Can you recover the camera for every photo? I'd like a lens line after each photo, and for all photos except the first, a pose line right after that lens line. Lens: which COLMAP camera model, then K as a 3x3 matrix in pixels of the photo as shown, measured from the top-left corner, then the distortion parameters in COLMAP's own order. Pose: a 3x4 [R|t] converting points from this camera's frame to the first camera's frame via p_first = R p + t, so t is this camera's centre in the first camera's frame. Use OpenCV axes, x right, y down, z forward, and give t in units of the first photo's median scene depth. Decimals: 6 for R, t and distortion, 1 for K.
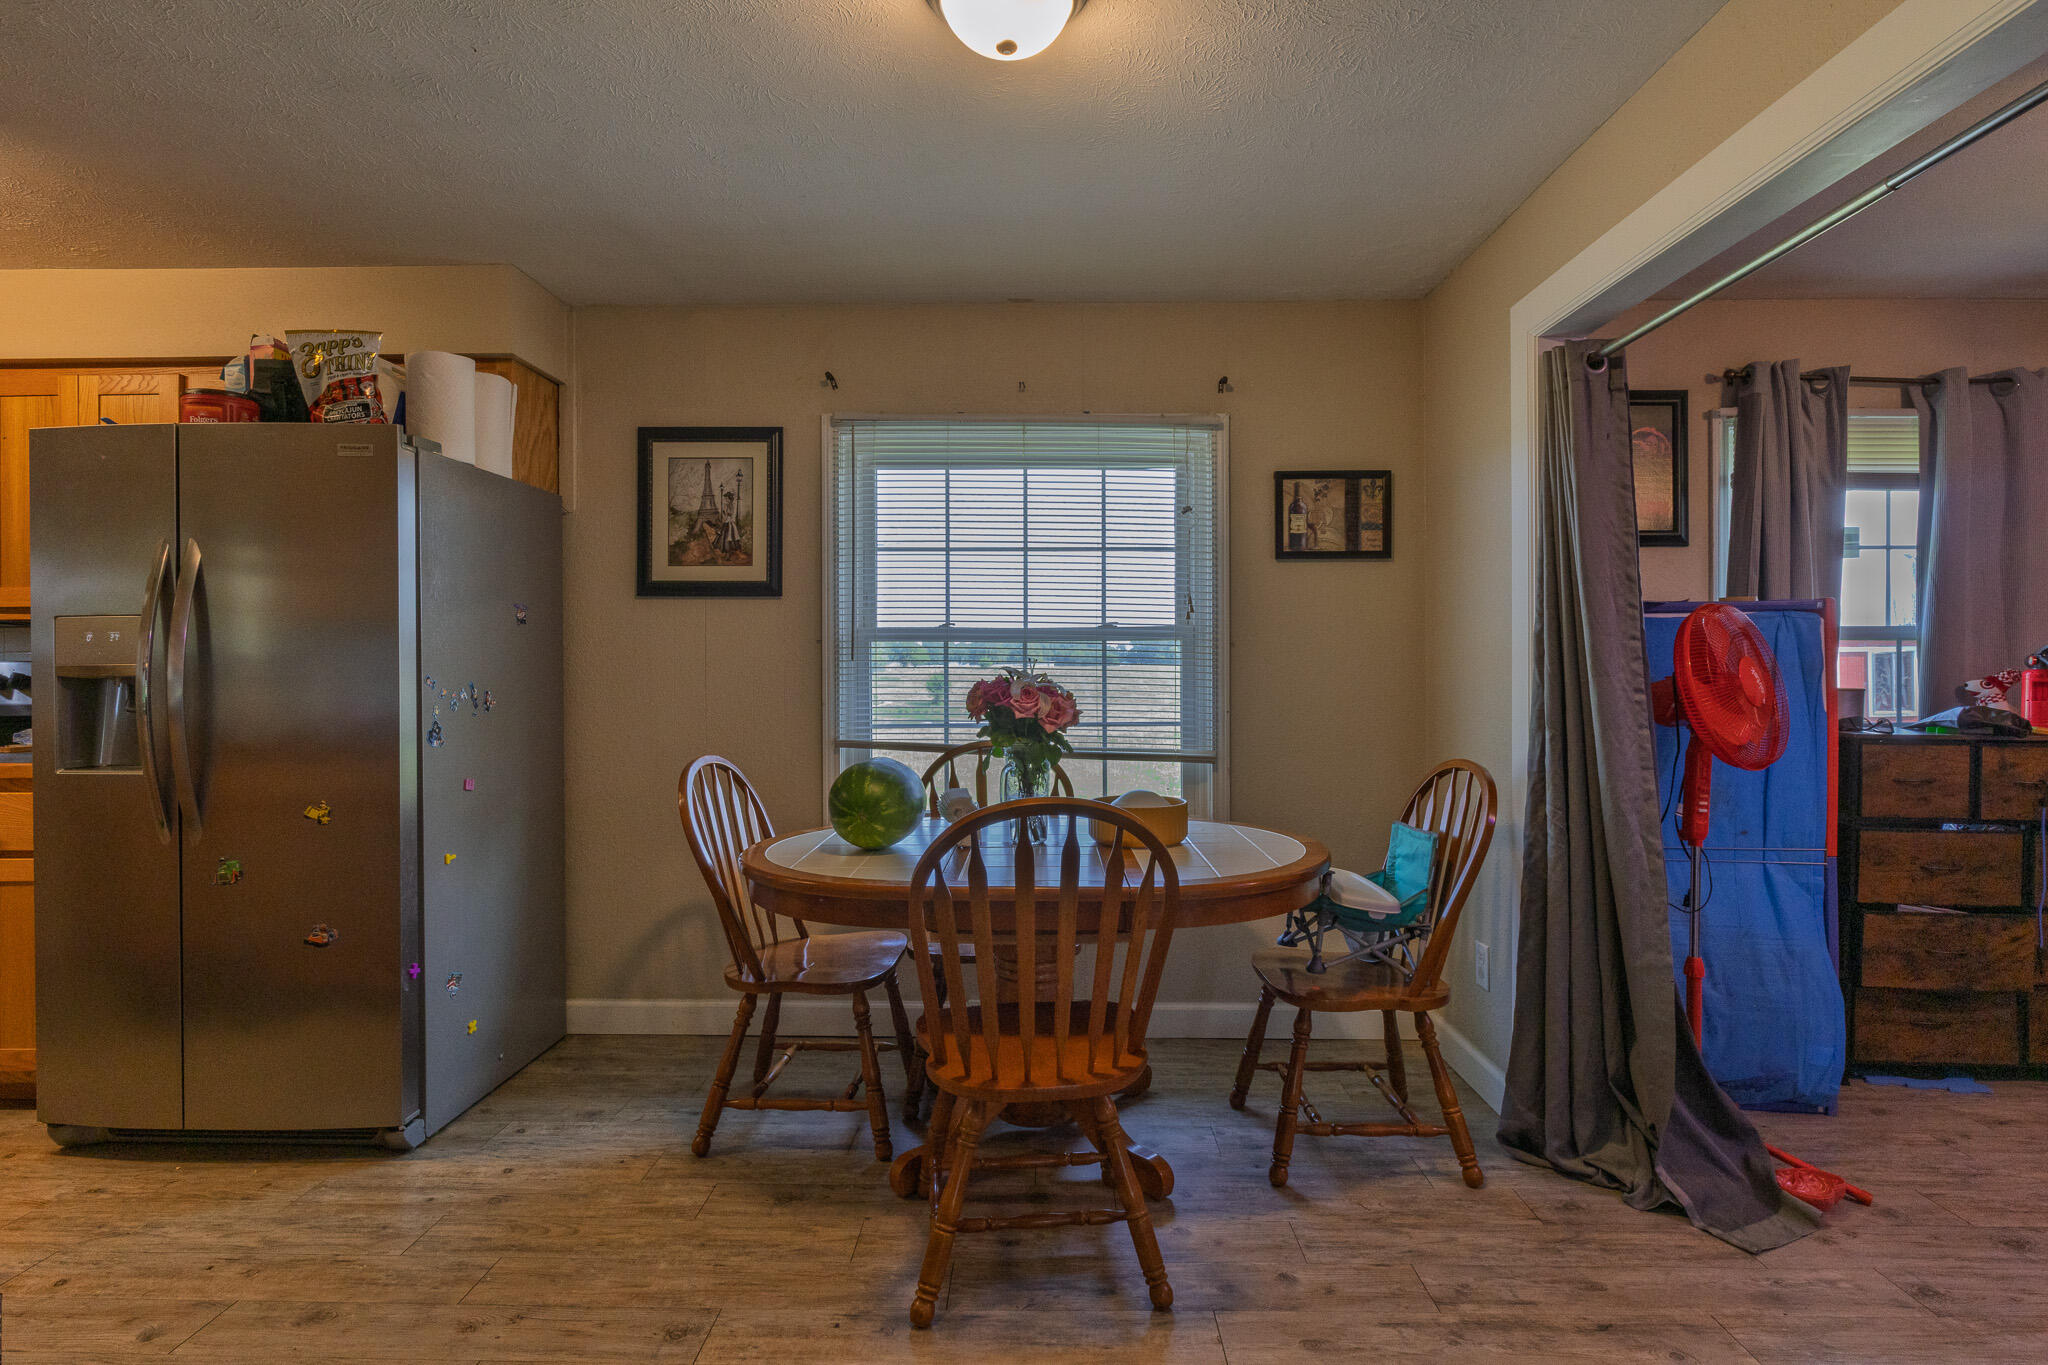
lens RADIAL K [[1020.7, 0, 1022.2], [0, 1020.7, 680.5], [0, 0, 1]] dist [0.004302, 0.000354]
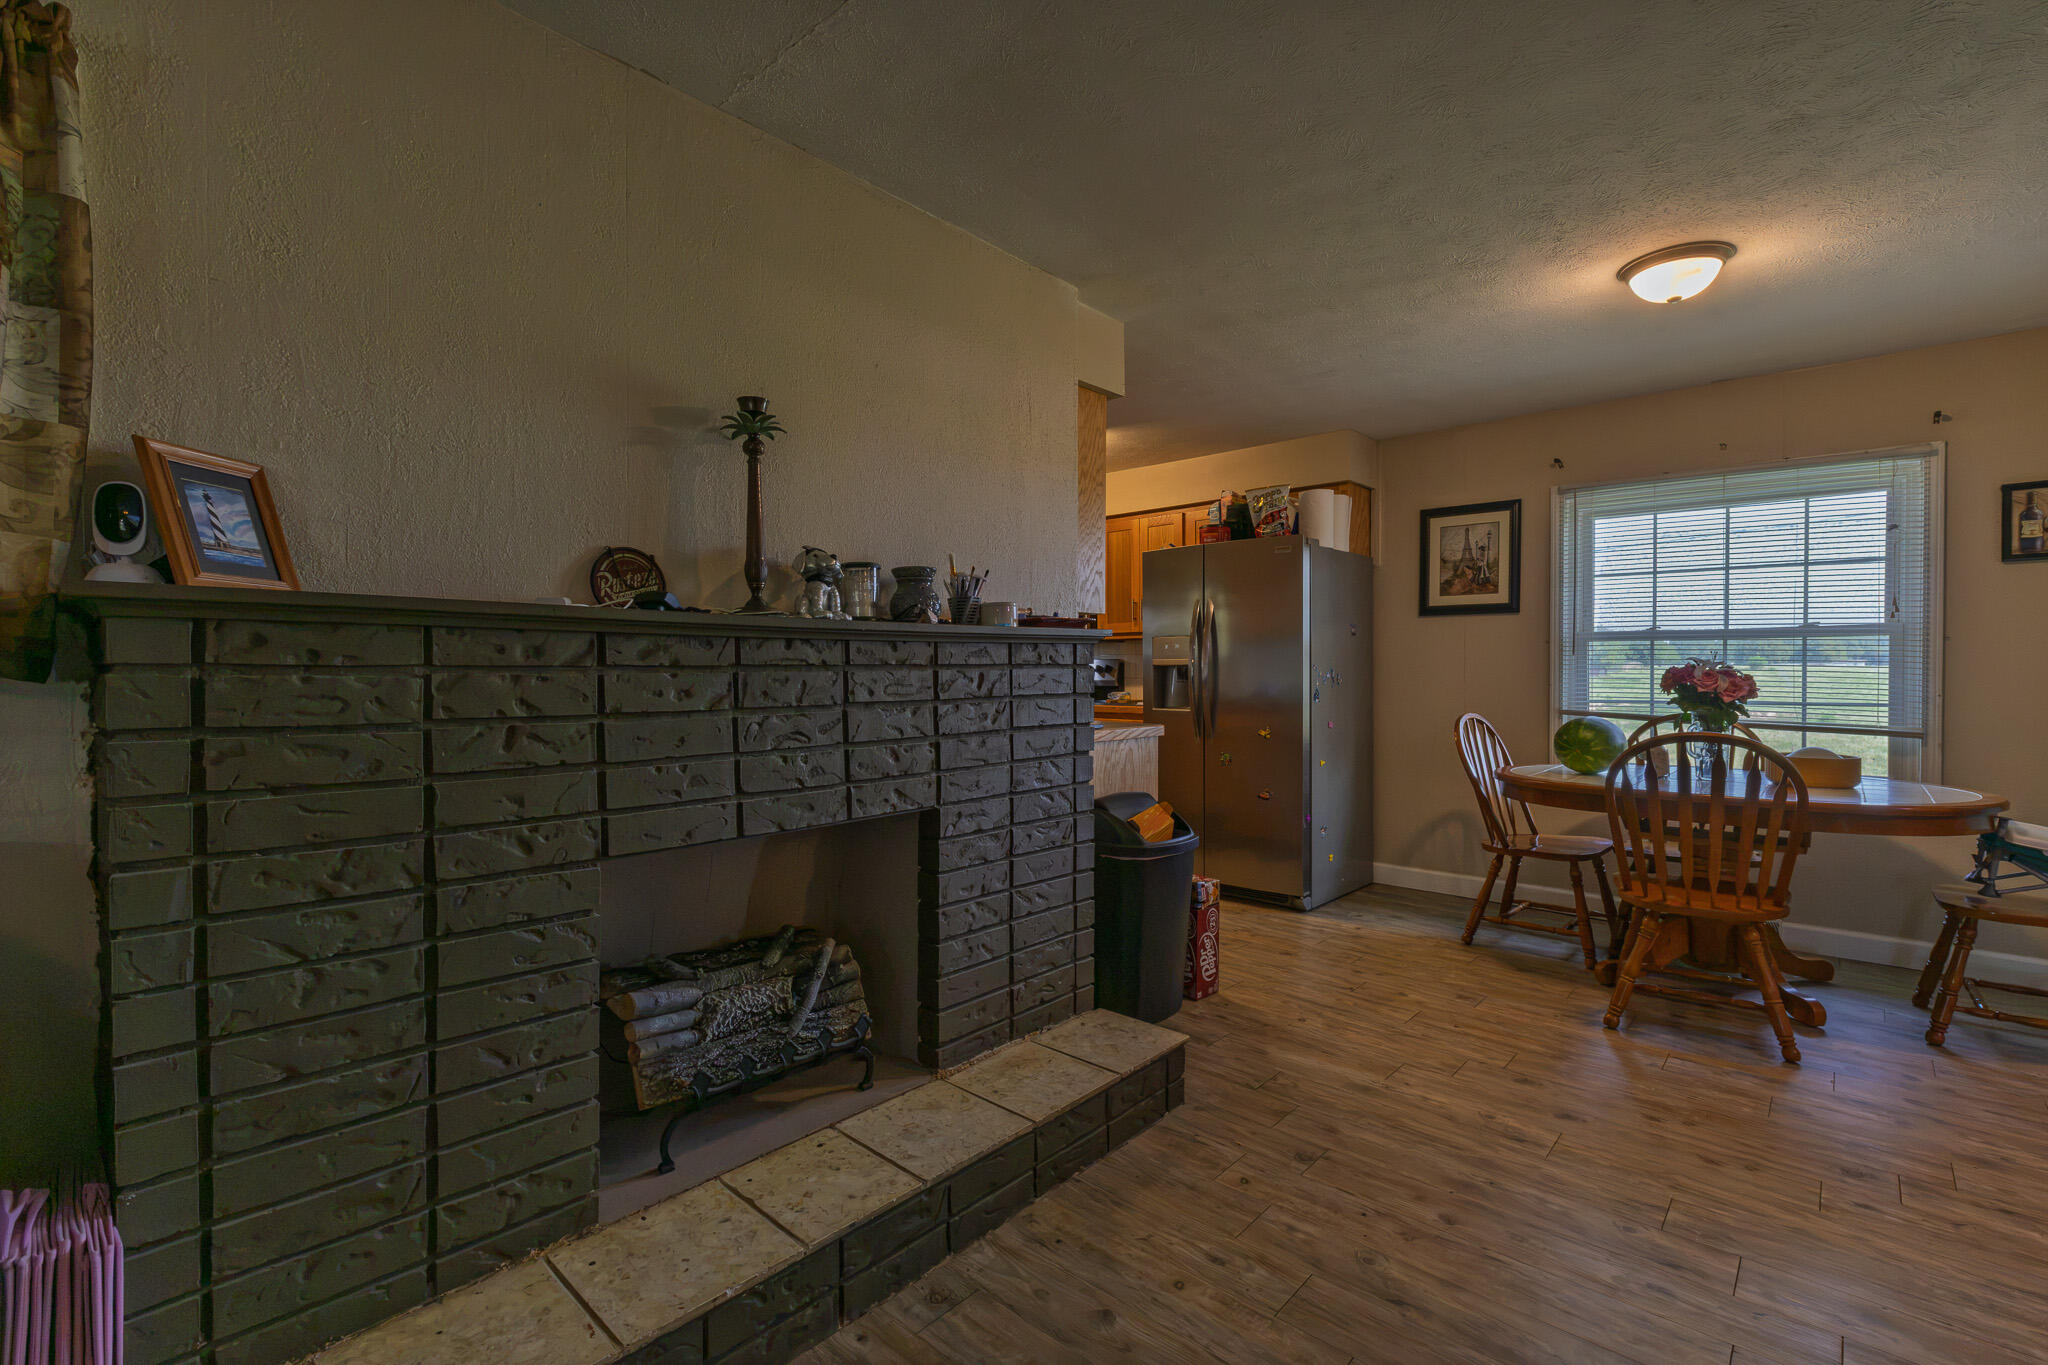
lens RADIAL K [[908.8, 0, 1029.5], [0, 908.8, 678.6], [0, 0, 1]] dist [0.001167, -0.000803]
pose [[0.757141, 0.007602, -0.653207, 0.094046], [-0.007549, 0.999967, 0.002887, 0.016484], [0.653208, 0.002745, 0.757174, -0.490300]]
